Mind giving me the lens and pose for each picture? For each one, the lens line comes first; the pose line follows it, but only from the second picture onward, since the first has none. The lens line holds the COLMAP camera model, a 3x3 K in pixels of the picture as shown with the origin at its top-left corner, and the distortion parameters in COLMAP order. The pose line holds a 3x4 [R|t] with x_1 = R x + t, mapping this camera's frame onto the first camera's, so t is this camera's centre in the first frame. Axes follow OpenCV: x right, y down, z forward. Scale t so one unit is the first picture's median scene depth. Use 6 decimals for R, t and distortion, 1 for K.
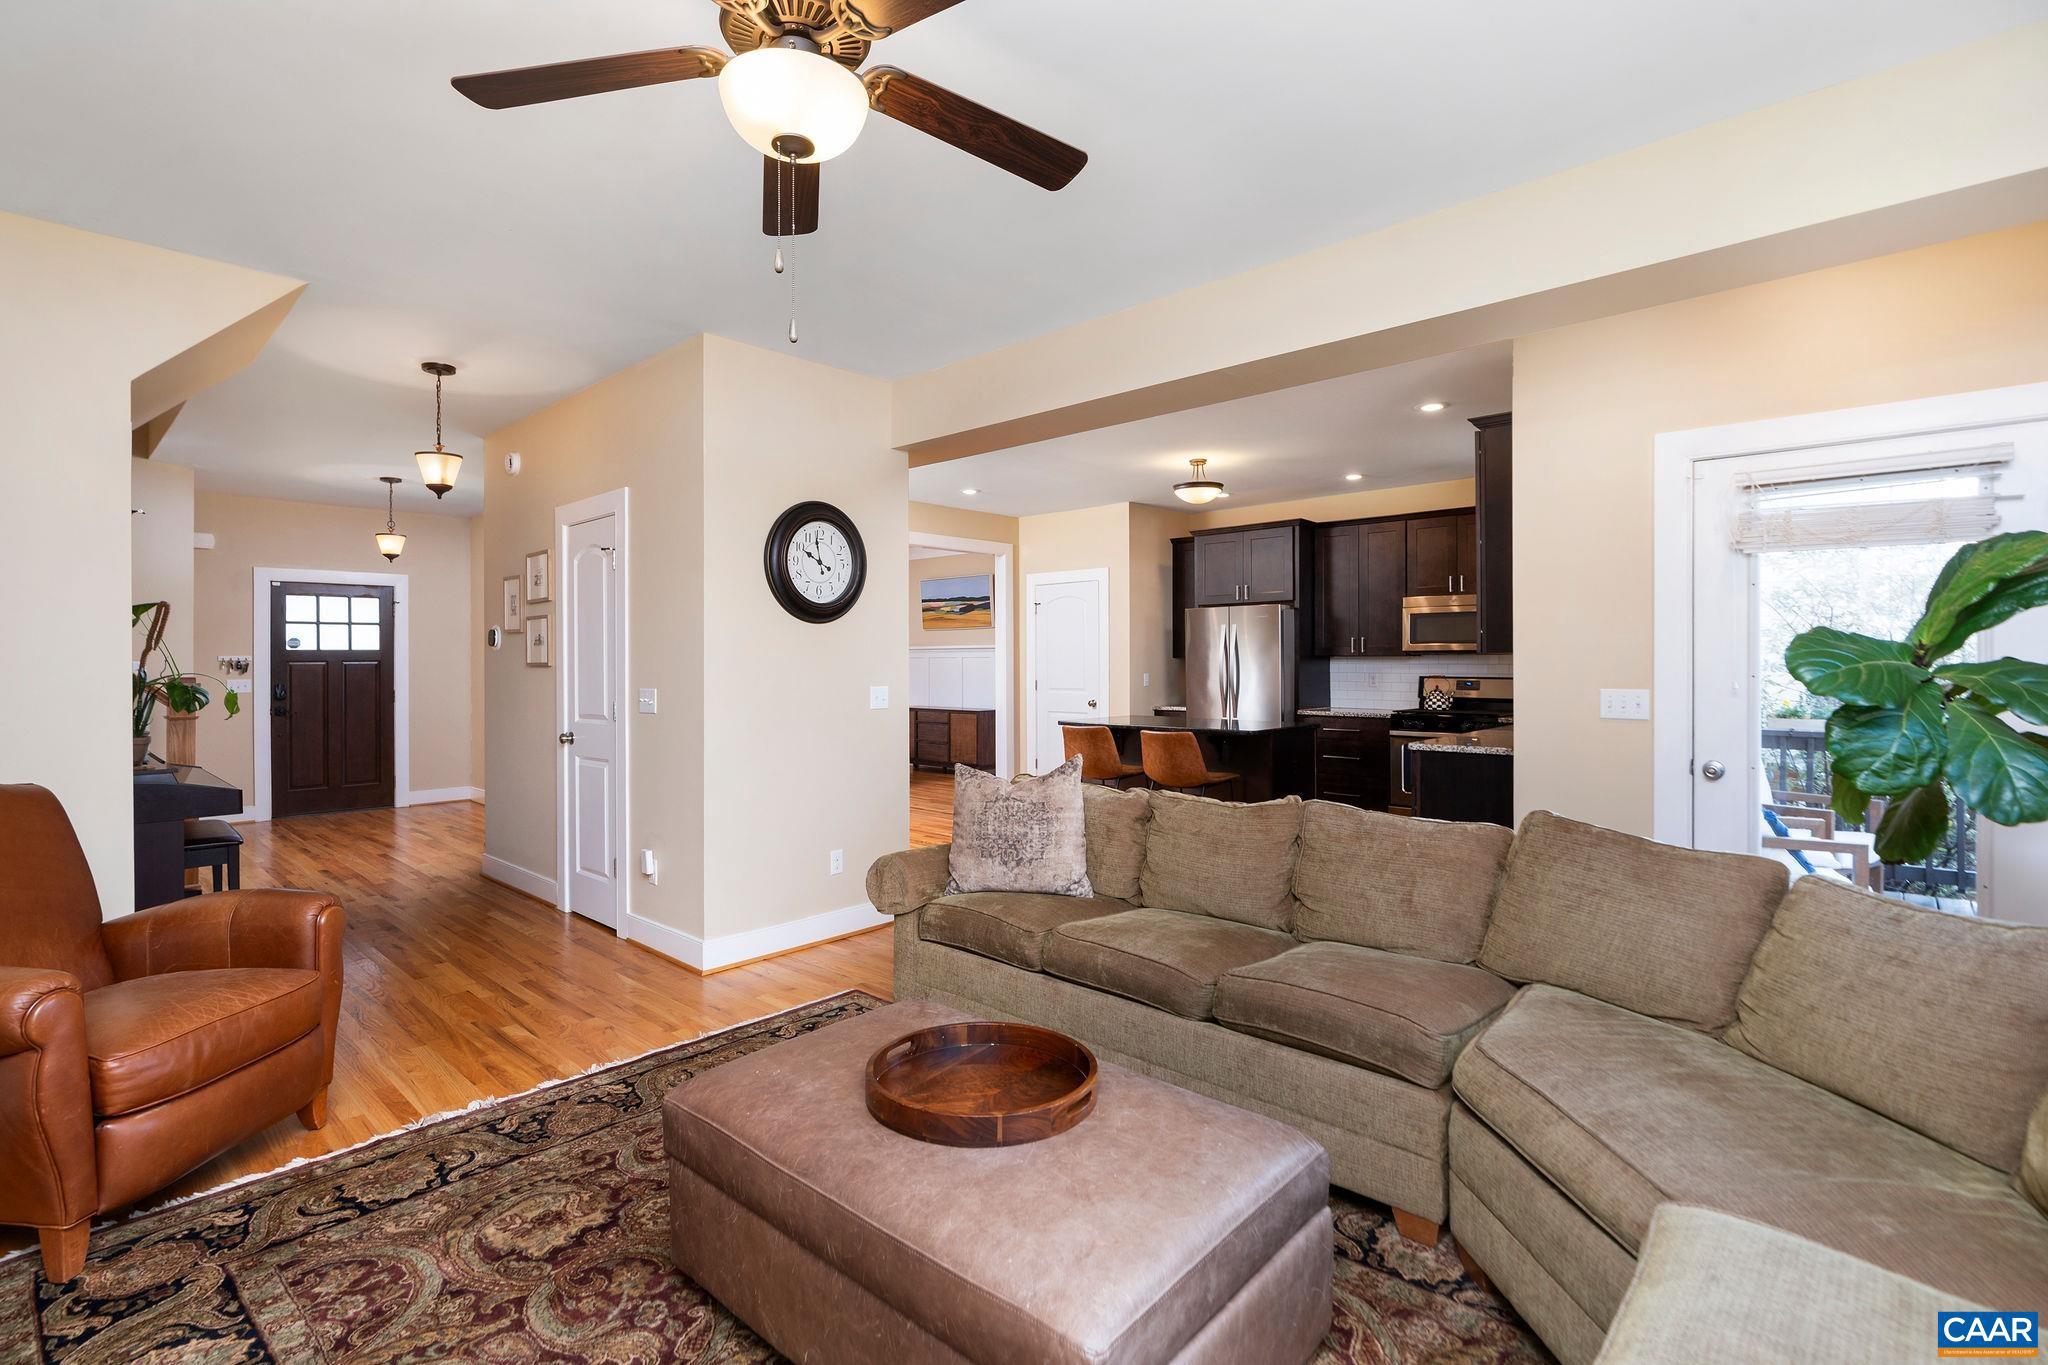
lens RADIAL K [[941.2, 0, 1009.8], [0, 941.2, 655.2], [0, 0, 1]] dist [-0.009078, 0.002137]
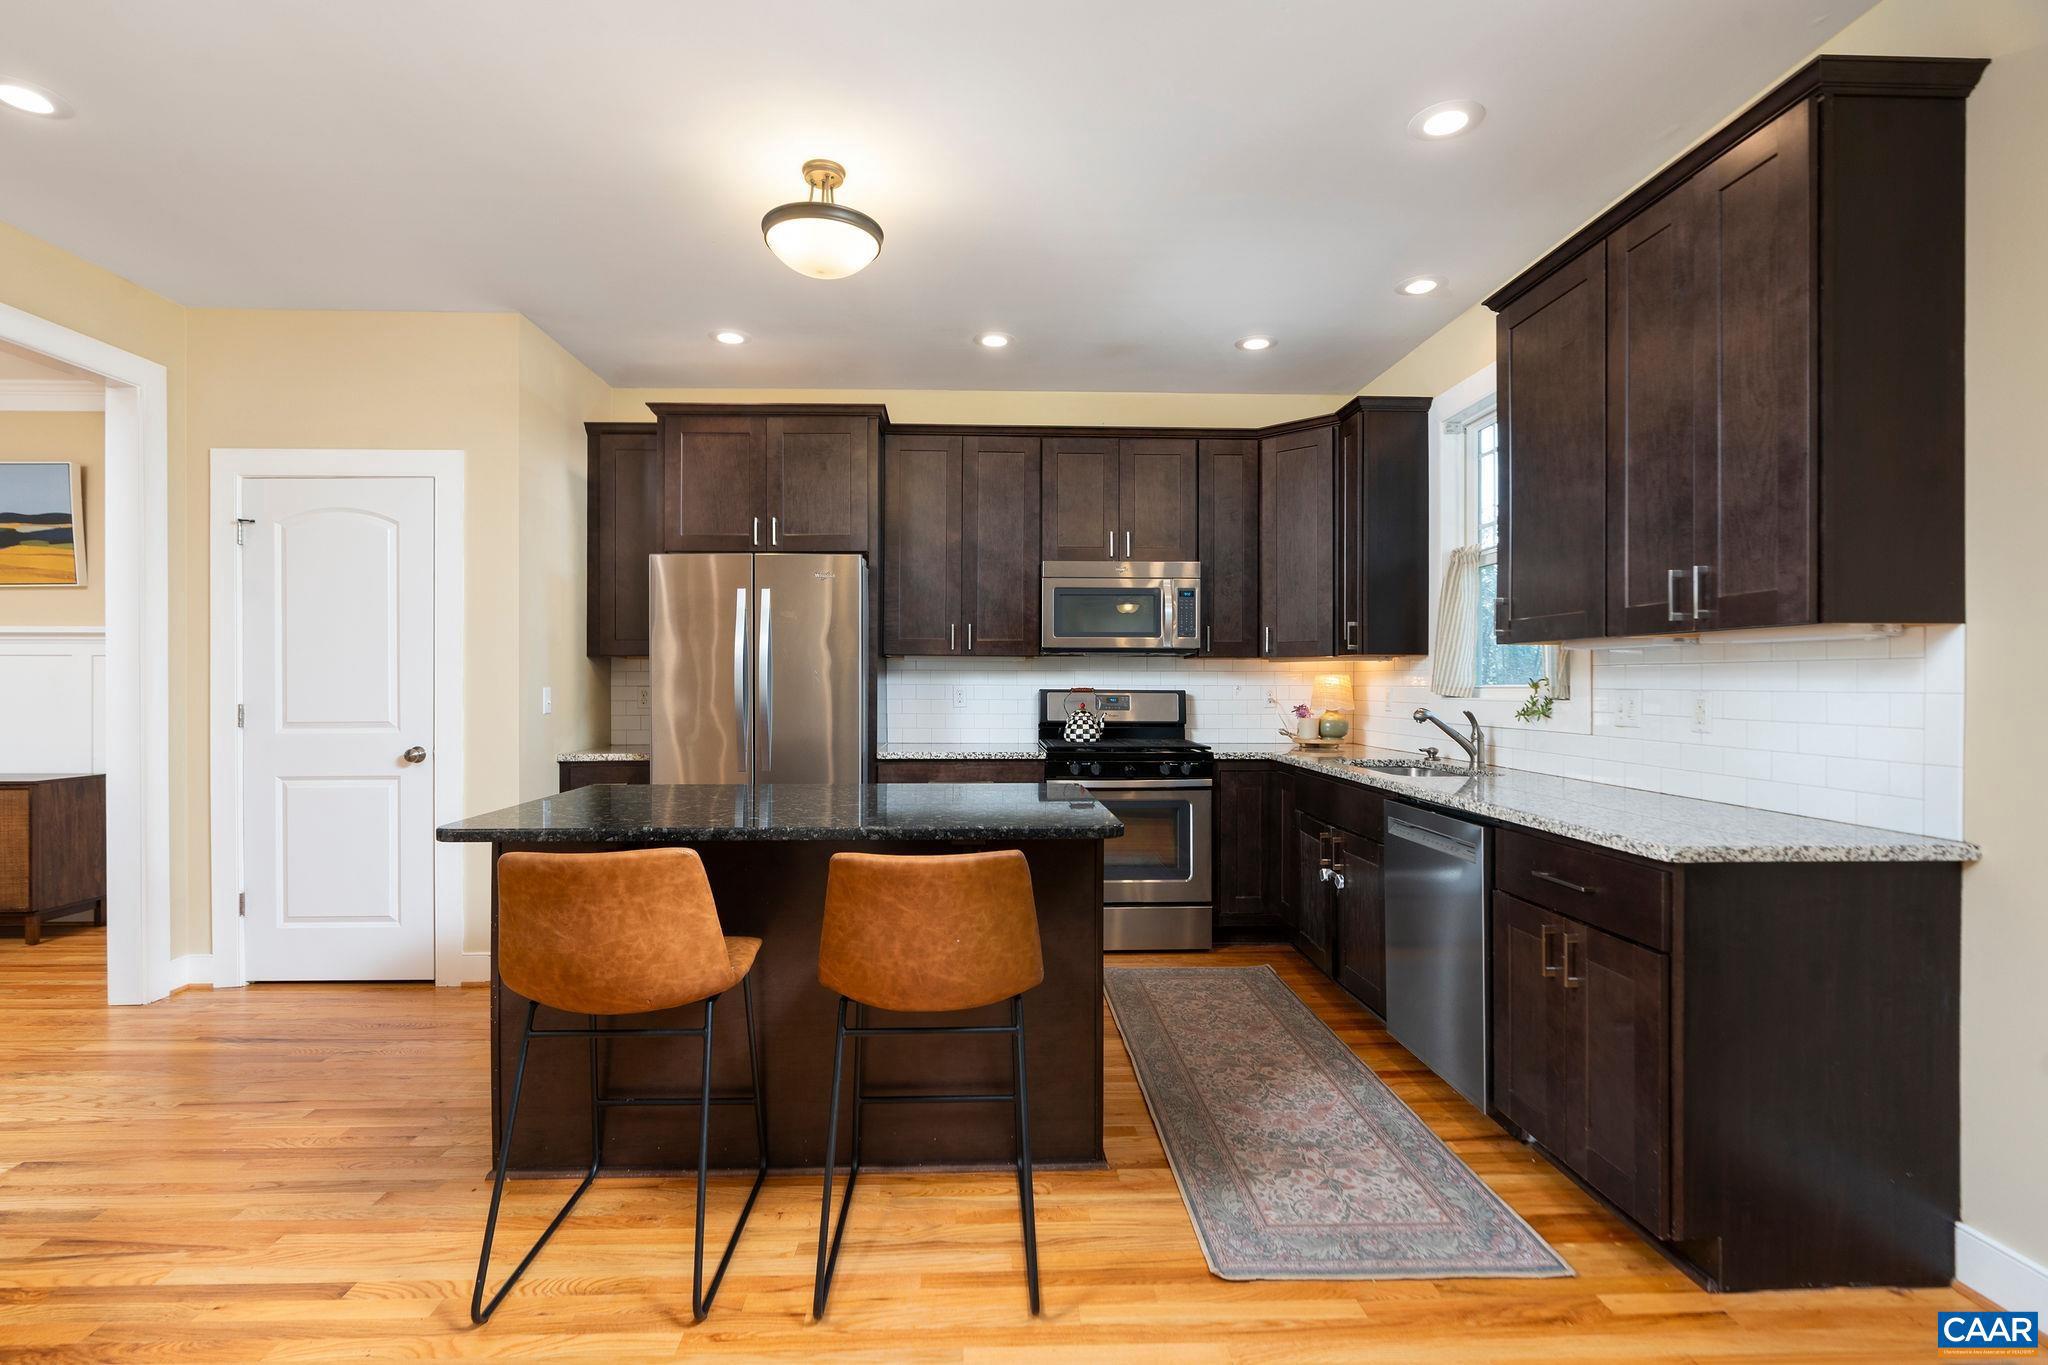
lens RADIAL K [[941.2, 0, 998.5], [0, 941.2, 687.7], [0, 0, 1]] dist [-0.009078, 0.002137]
pose [[0.707985, 0.000428, 0.706227, -0.032865], [-0.007214, 0.999952, 0.006626, 0.016763], [-0.706191, -0.009785, 0.707954, 0.562425]]
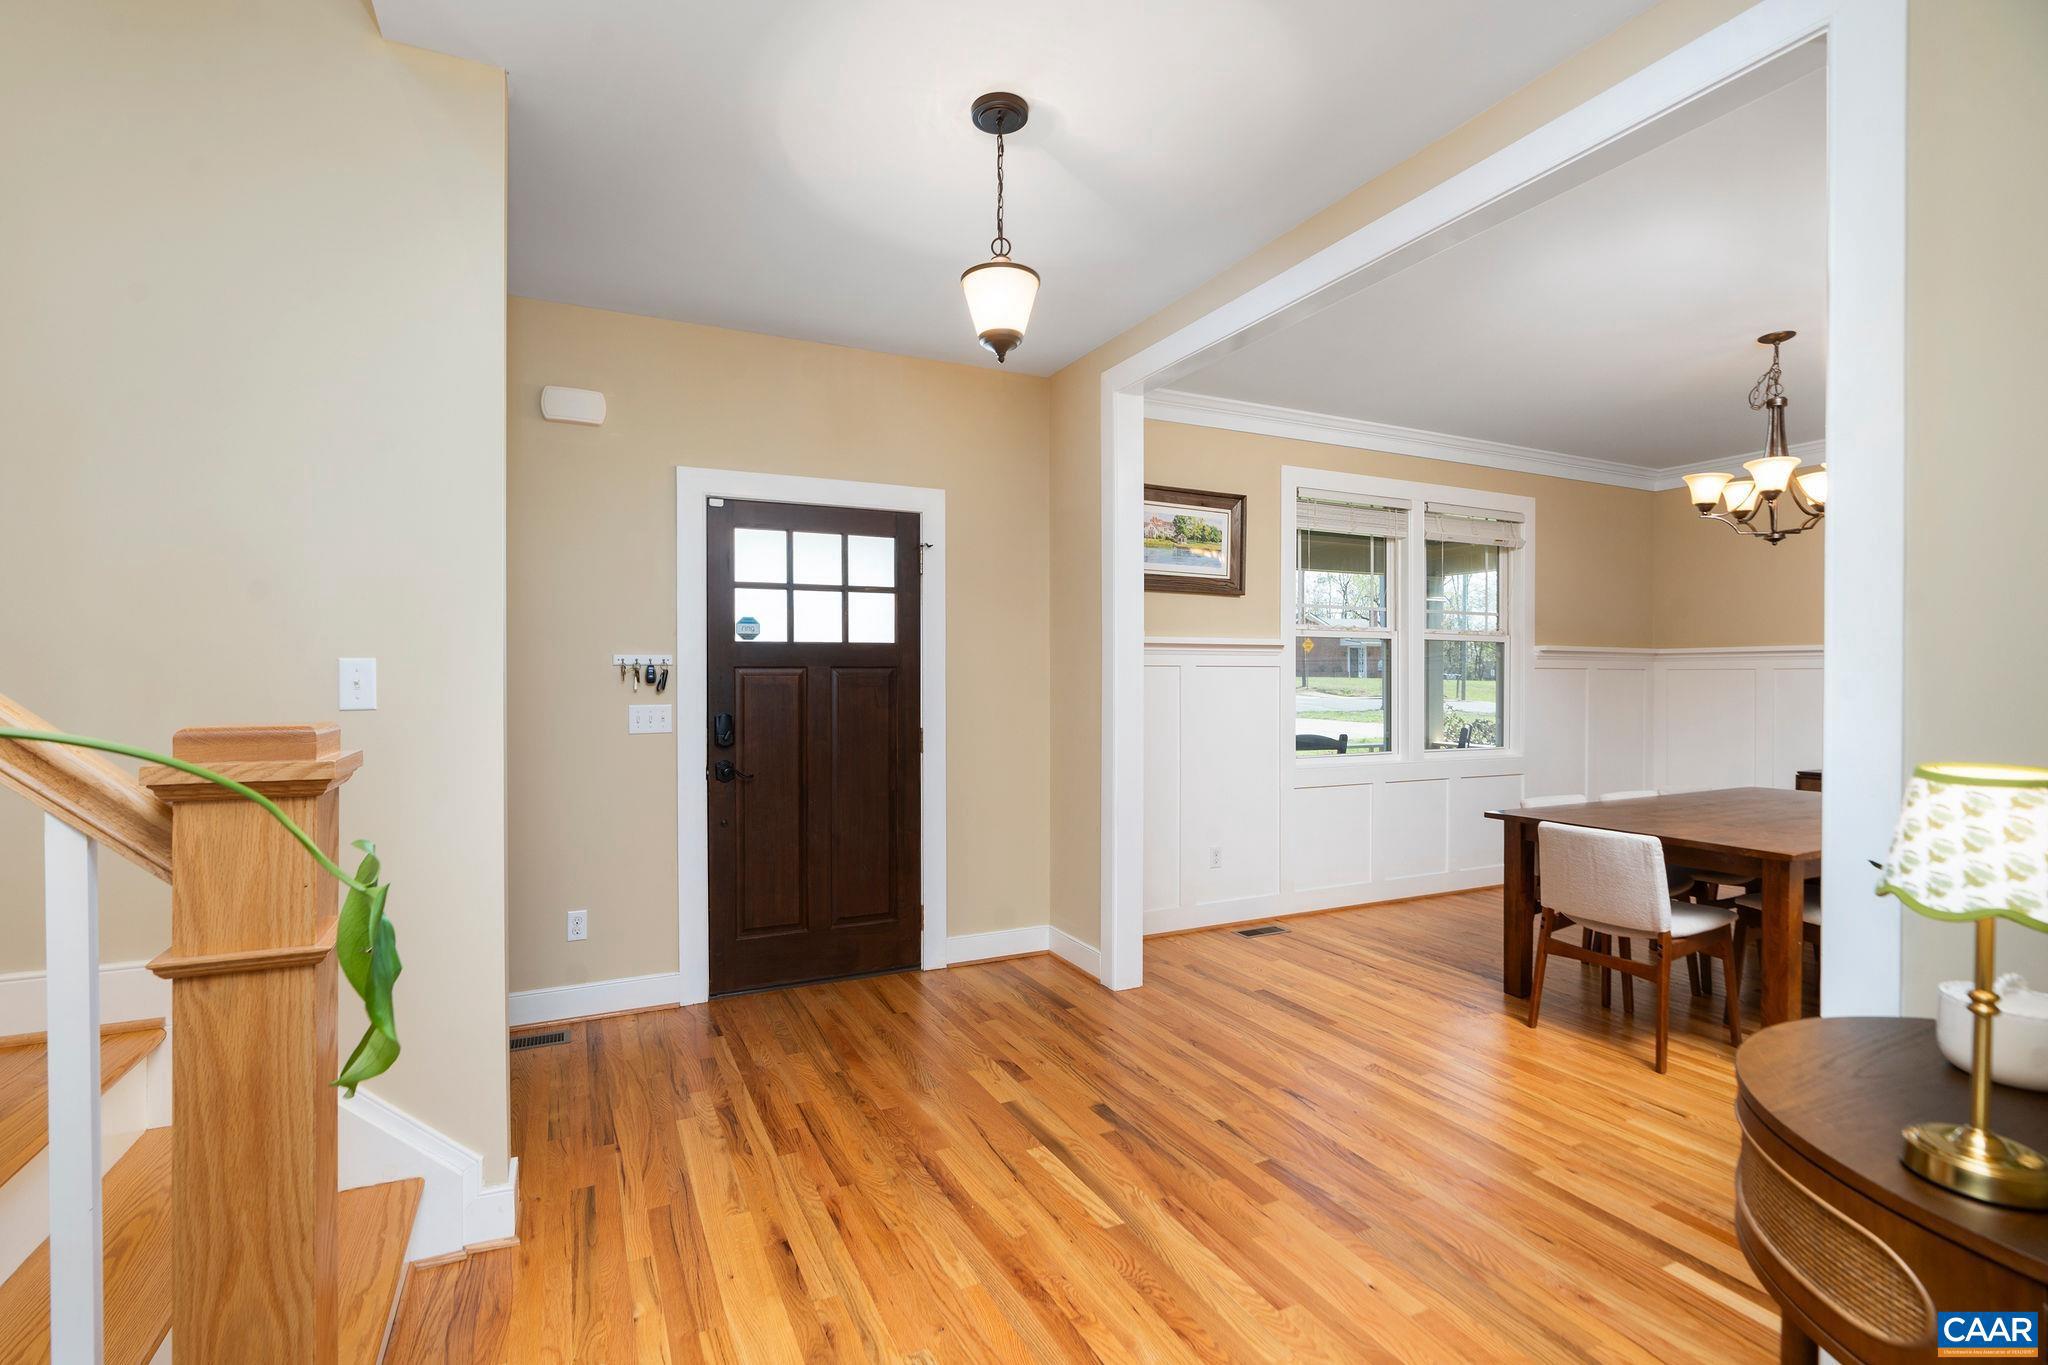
lens RADIAL K [[941.2, 0, 999.8], [0, 941.2, 675.7], [0, 0, 1]] dist [-0.009078, 0.002137]
pose [[0.928608, 0.008115, -0.370972, -0.496496], [-0.004042, 0.999923, 0.011756, 0.005120], [0.371039, -0.009418, 0.928569, 0.640627]]
